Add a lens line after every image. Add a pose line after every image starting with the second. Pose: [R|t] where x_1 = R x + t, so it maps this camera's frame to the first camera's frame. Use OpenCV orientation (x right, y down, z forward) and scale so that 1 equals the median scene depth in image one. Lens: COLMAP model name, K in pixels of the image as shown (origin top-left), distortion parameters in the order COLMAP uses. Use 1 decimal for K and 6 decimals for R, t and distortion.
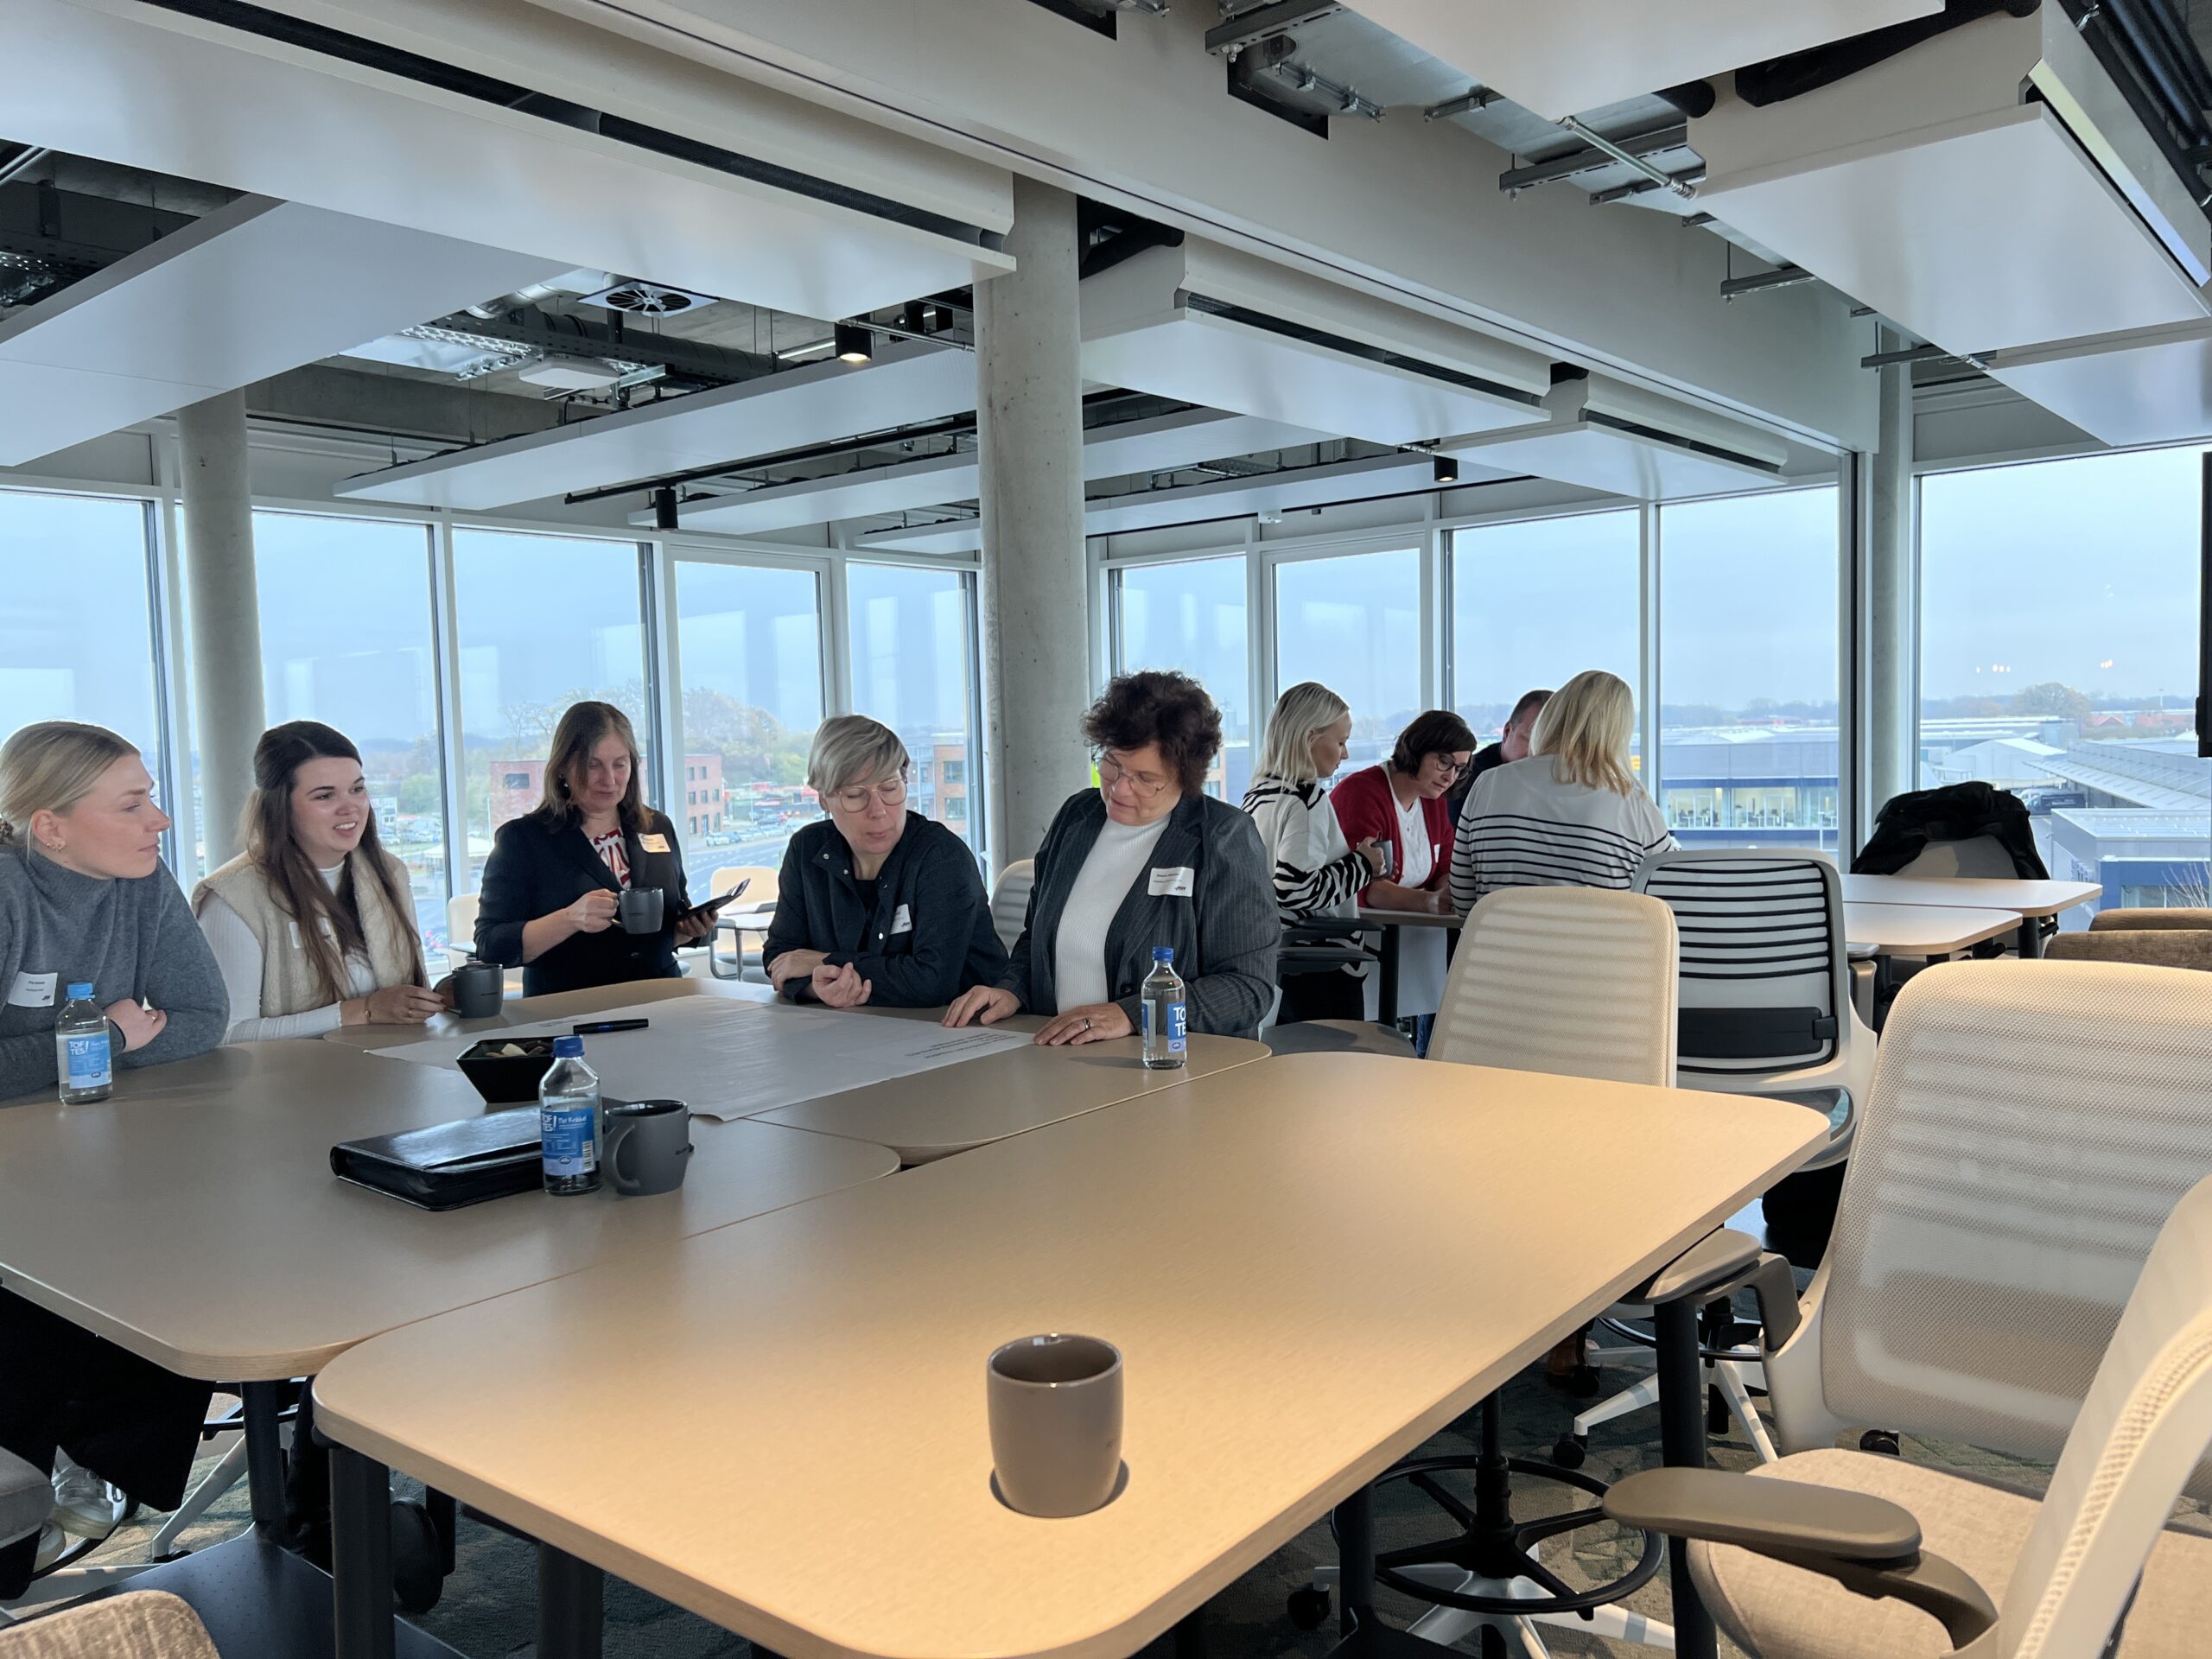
lens RADIAL K [[1681.3, 0, 1122.7], [0, 1681.3, 847.0], [0, 0, 1]] dist [0.028375, 0.001467]
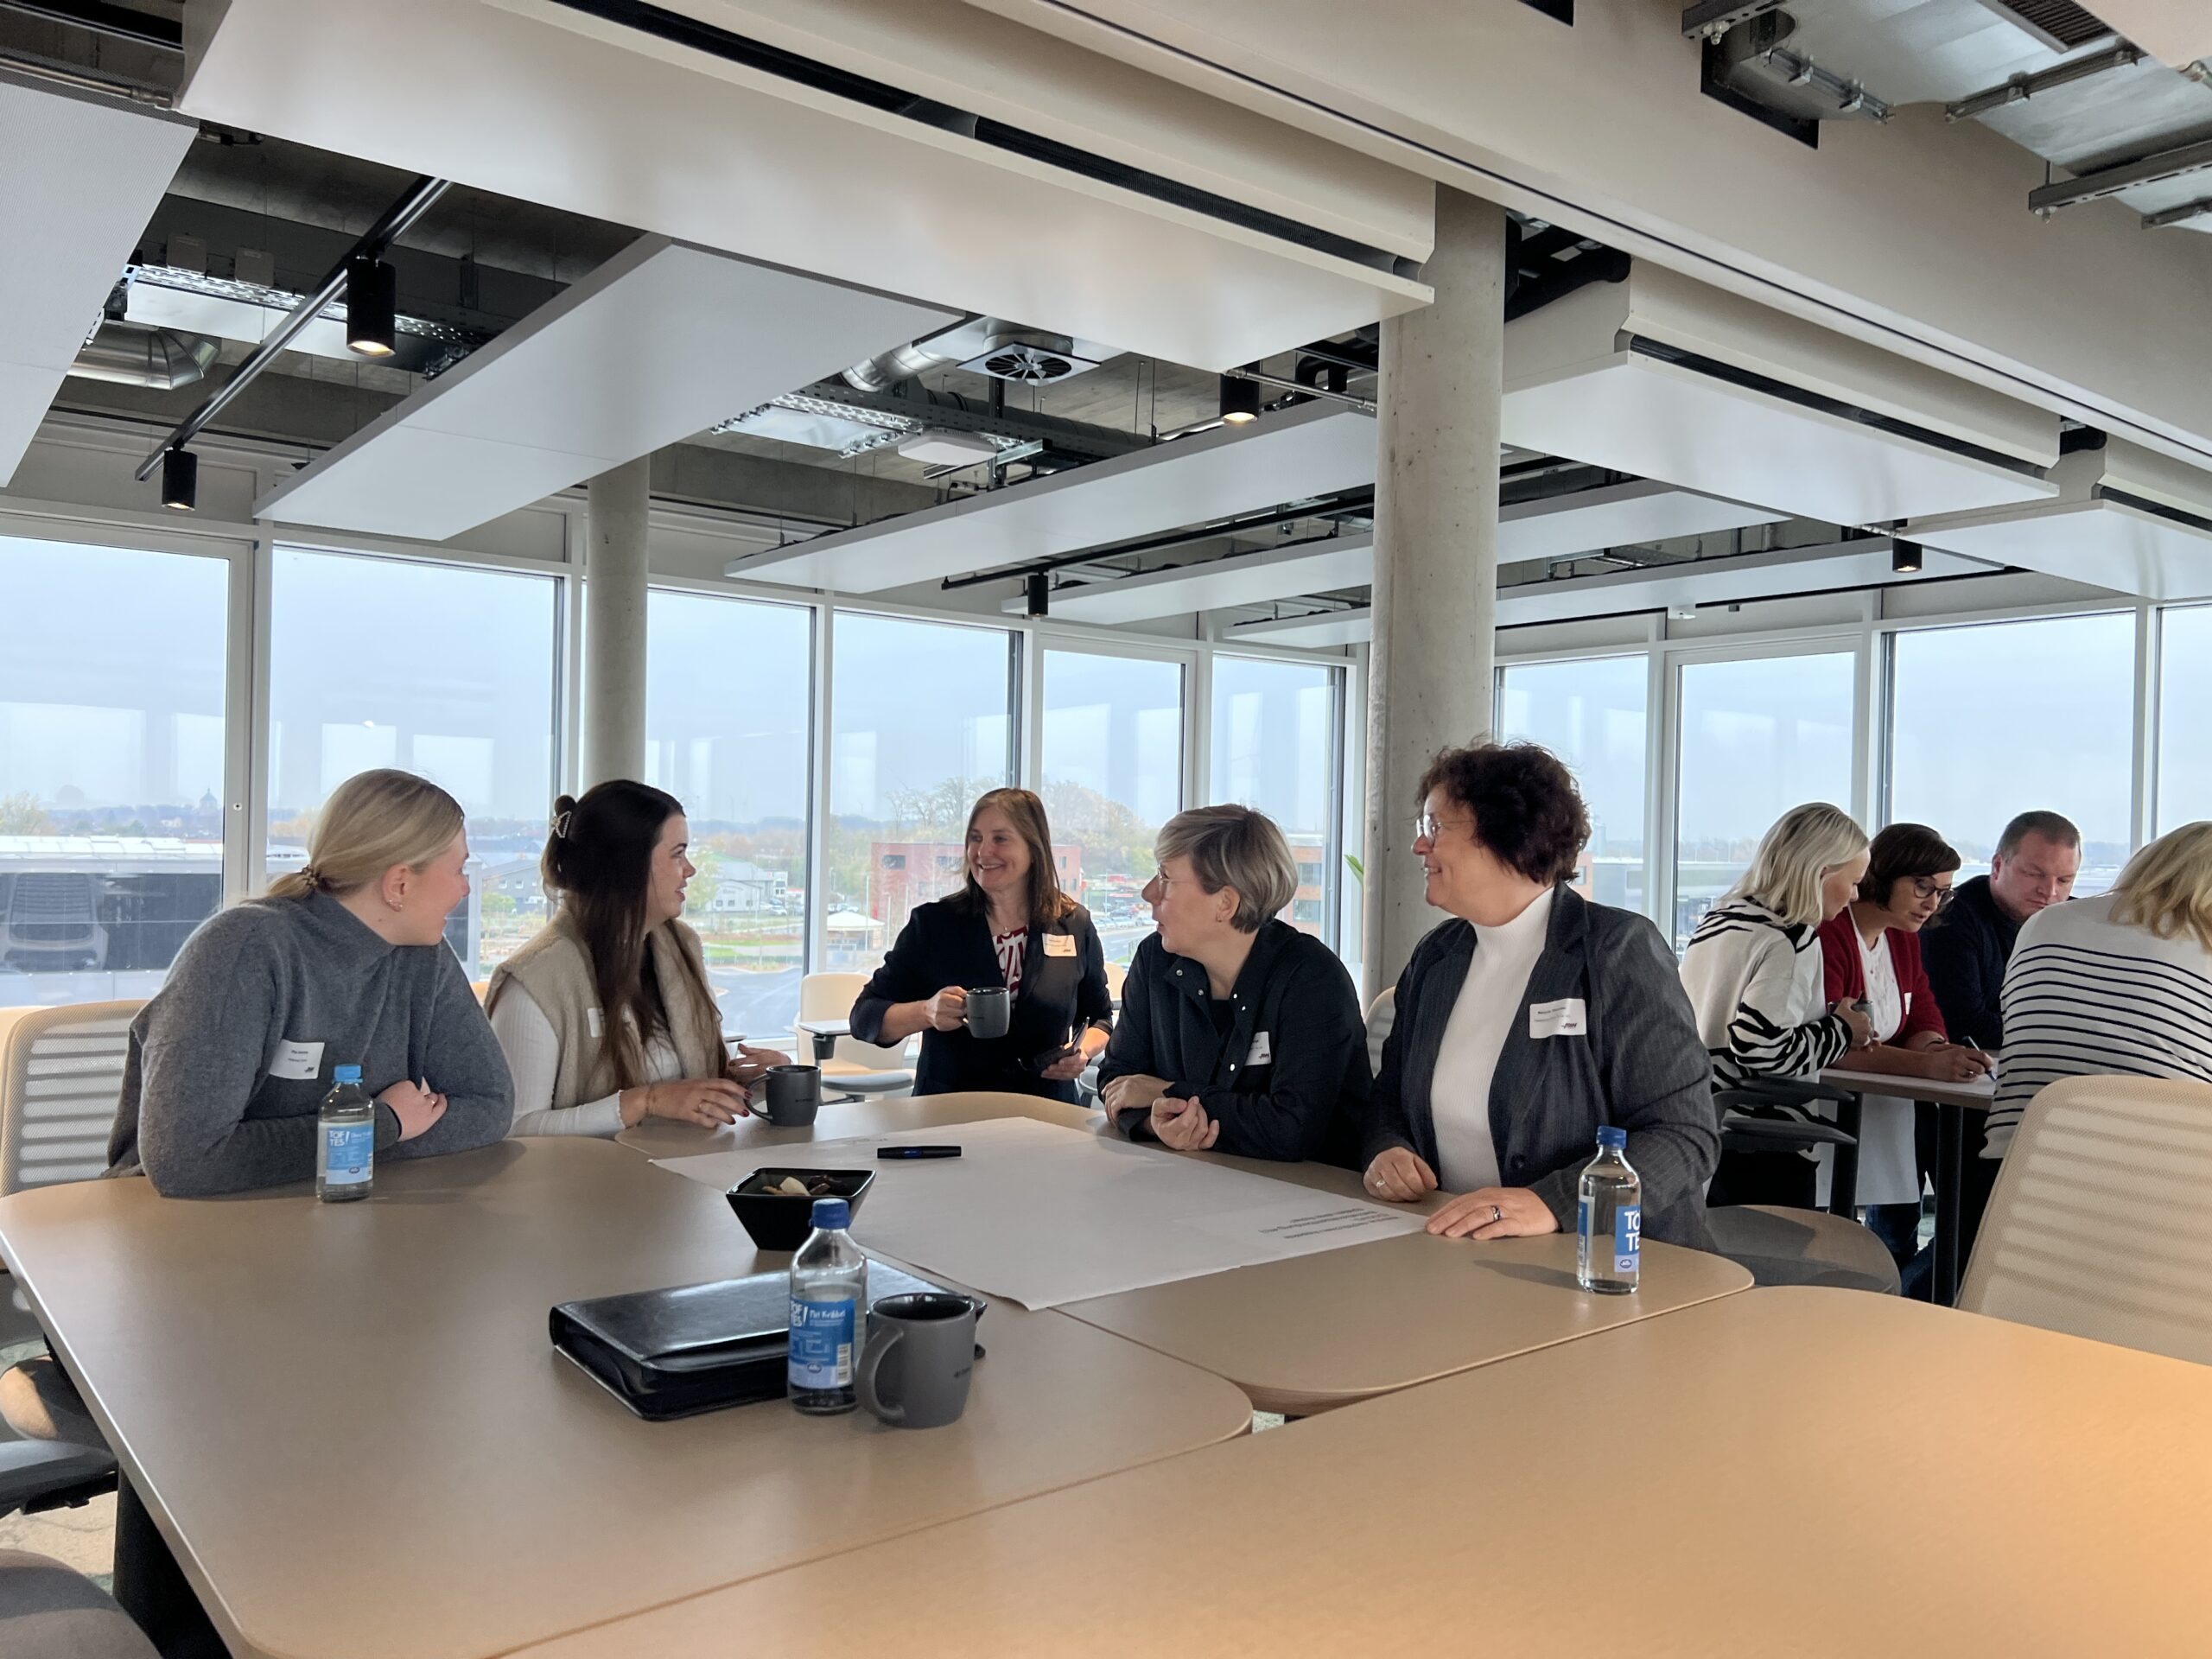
lens RADIAL K [[1681.3, 0, 1094.6], [0, 1681.3, 842.4], [0, 0, 1]] dist [0.028375, 0.001467]
pose [[0.973559, 0.048198, -0.223291, -0.021975], [-0.062168, 0.996496, -0.055961, -0.005938], [0.219812, 0.068362, 0.973144, 0.119254]]
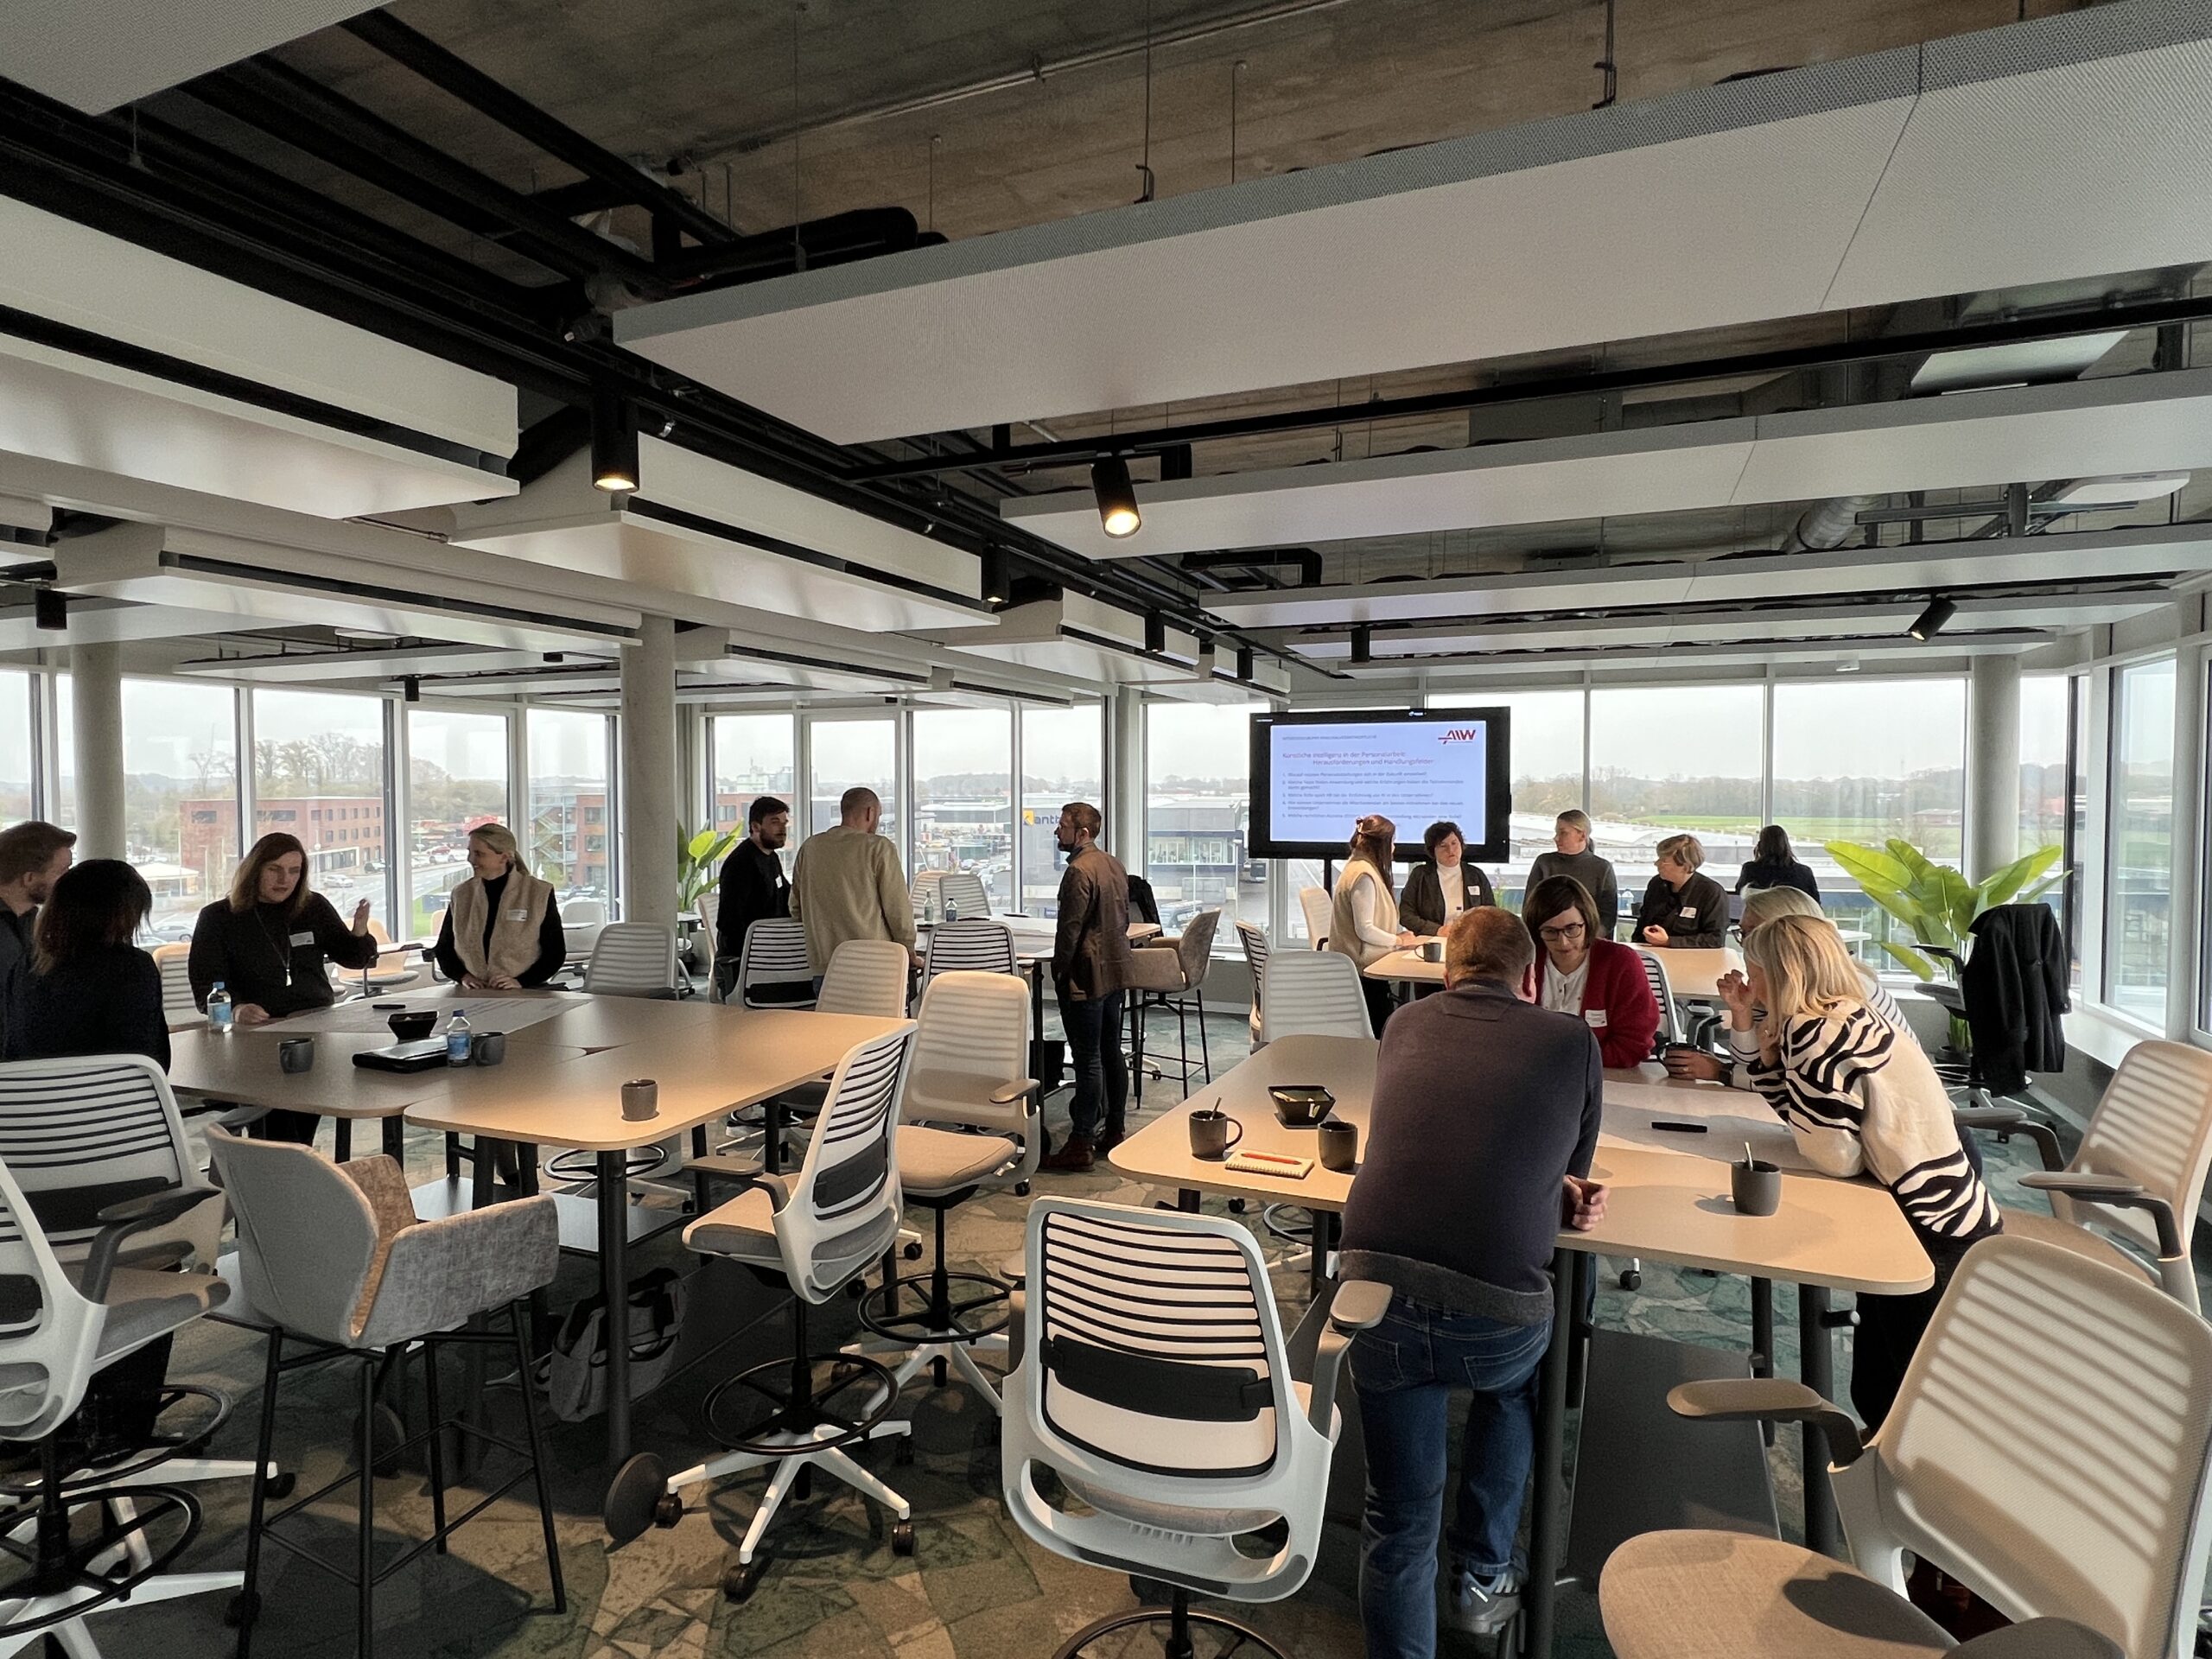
lens RADIAL K [[1184.8, 0, 1098.9], [0, 1184.8, 831.0], [0, 0, 1]] dist [0.000317, -0.001370]
pose [[0.954099, 0.015709, 0.299079, 0.036848], [-0.004803, 0.999298, -0.037166, -0.048191], [-0.299452, 0.034024, 0.953504, -0.503118]]
